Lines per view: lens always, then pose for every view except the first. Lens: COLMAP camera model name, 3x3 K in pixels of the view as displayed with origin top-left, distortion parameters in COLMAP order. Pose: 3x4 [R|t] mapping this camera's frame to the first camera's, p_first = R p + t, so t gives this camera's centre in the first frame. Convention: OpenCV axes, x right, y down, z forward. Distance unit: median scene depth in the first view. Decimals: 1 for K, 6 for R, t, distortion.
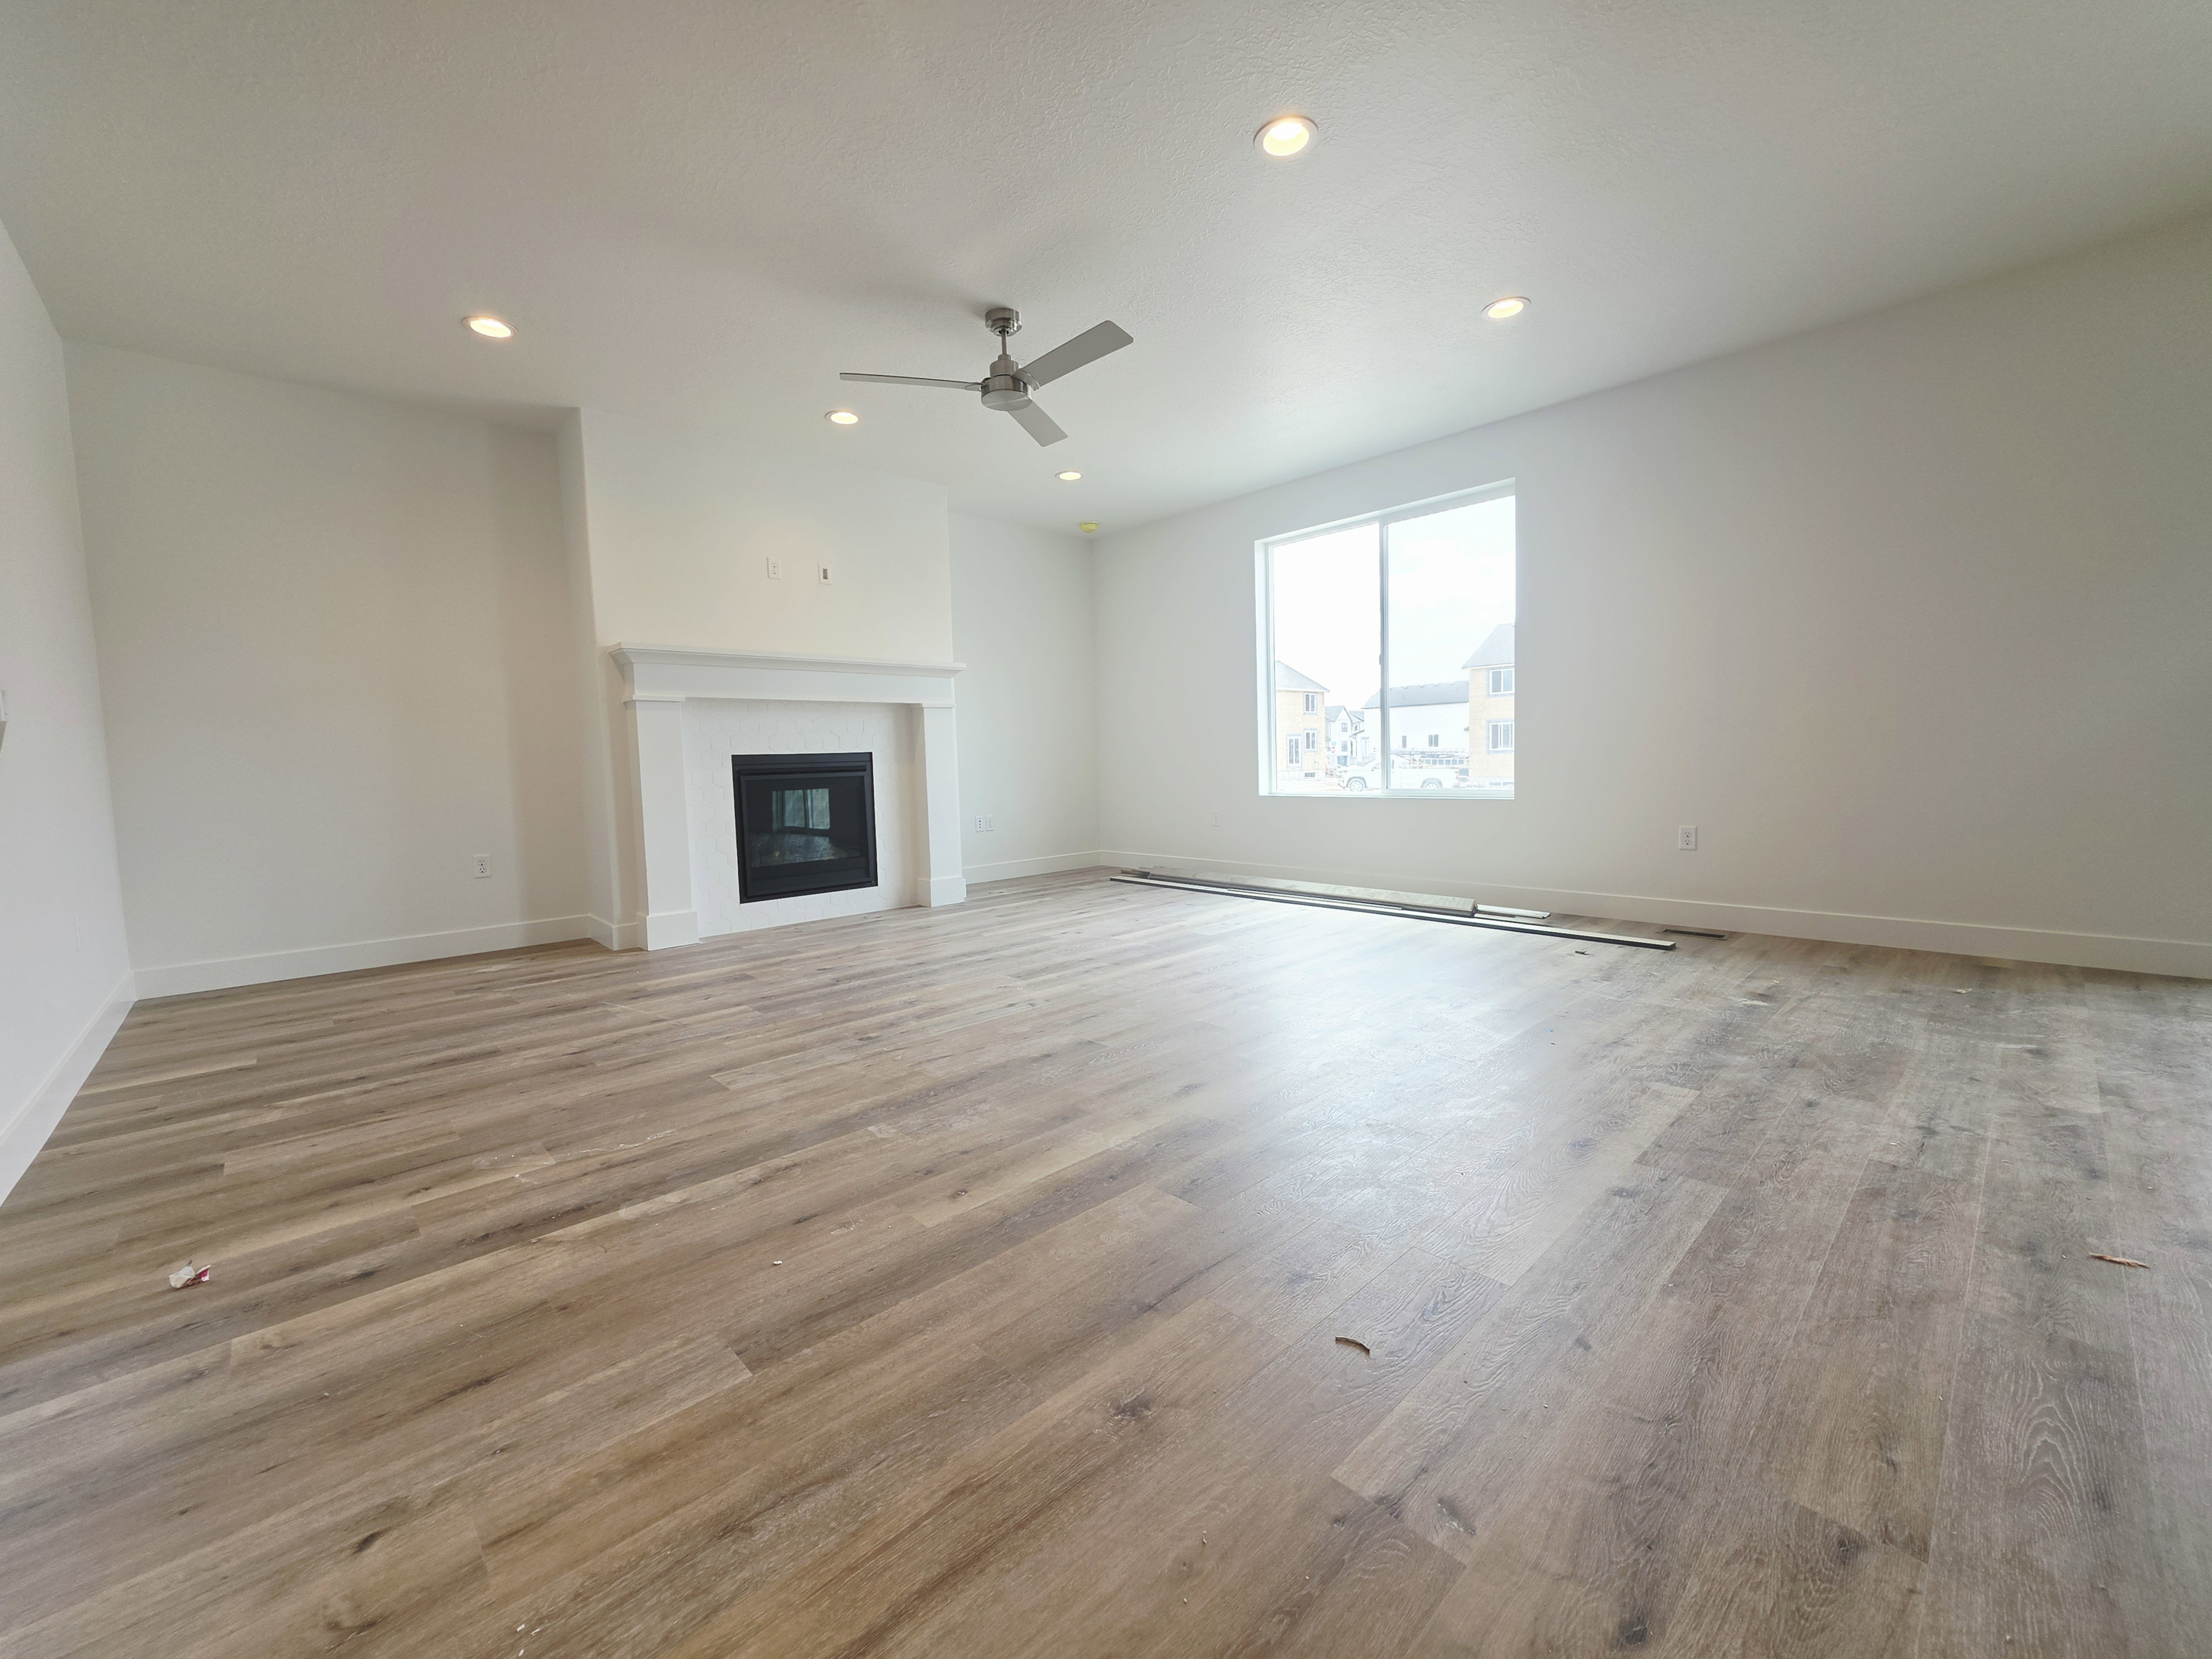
lens RADIAL K [[884.1, 0, 1101.2], [0, 884.1, 822.1], [0, 0, 1]] dist [-0.002776, 0.000348]
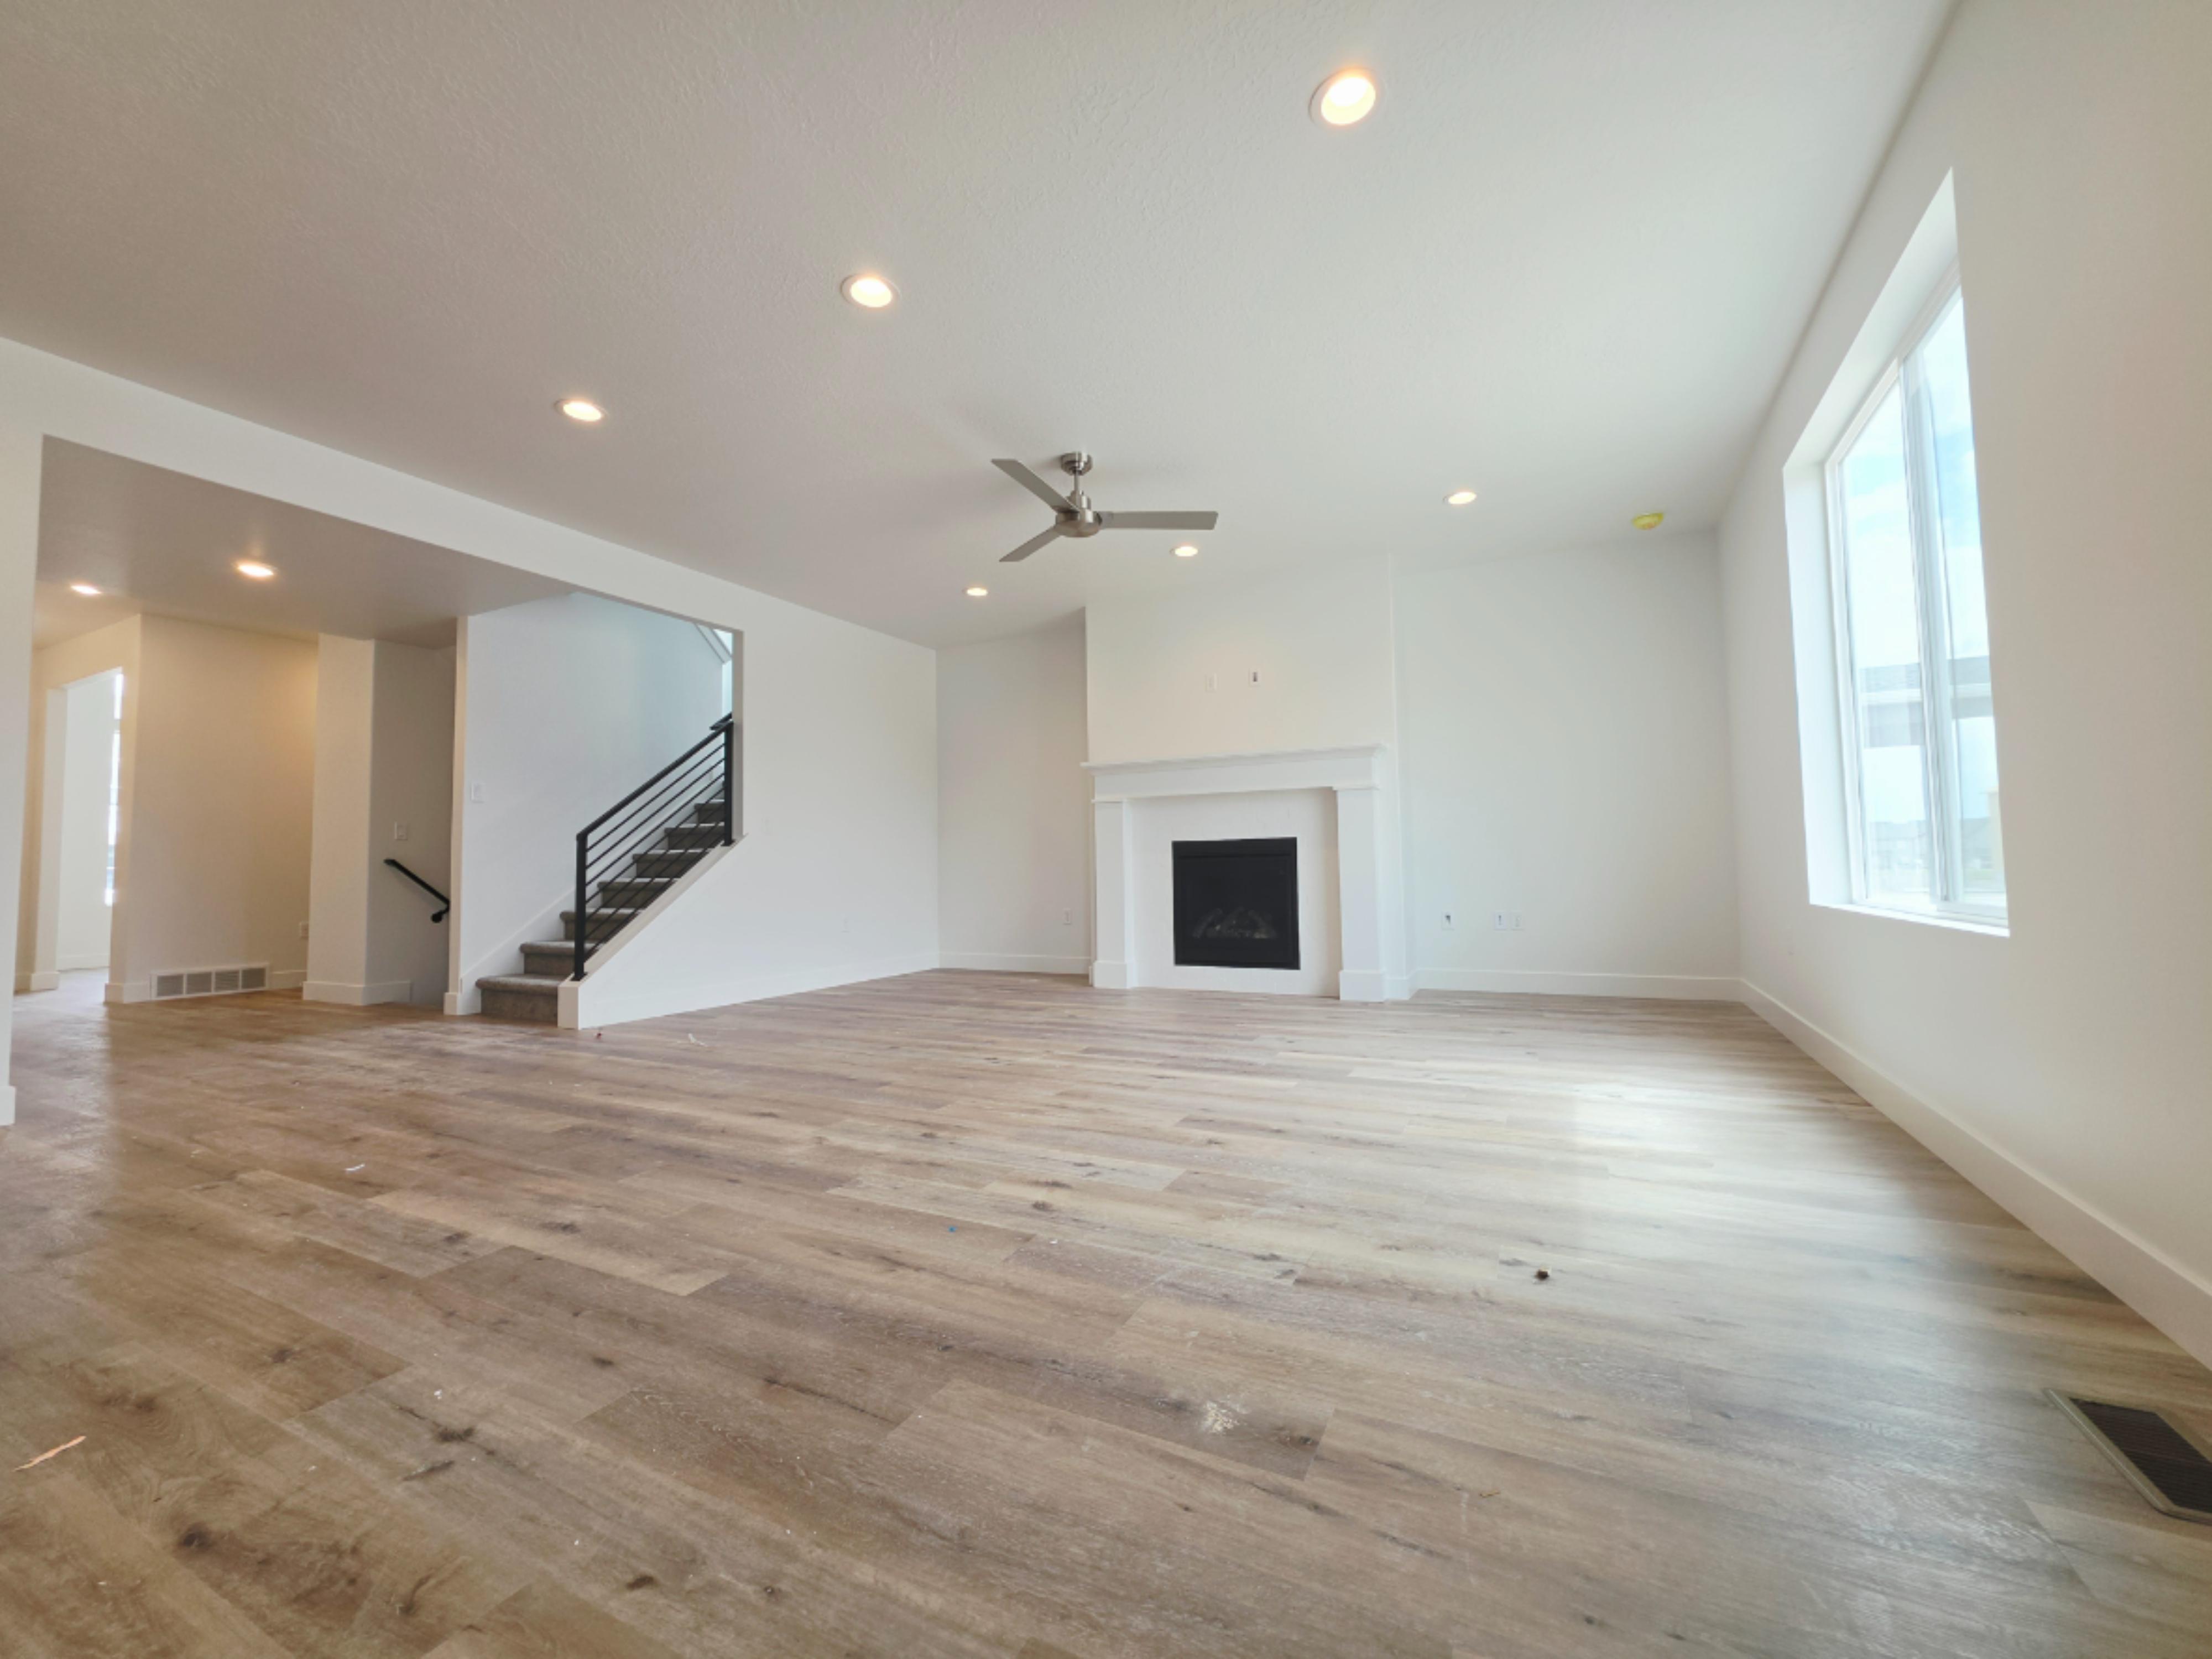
lens RADIAL K [[884.1, 0, 1101.2], [0, 884.1, 822.1], [0, 0, 1]] dist [-0.002776, 0.000348]
pose [[0.341184, -0.029750, -0.939526, 1.148507], [-0.060362, 0.996743, -0.053482, -0.051598], [0.938057, 0.074959, 0.338277, 0.804707]]
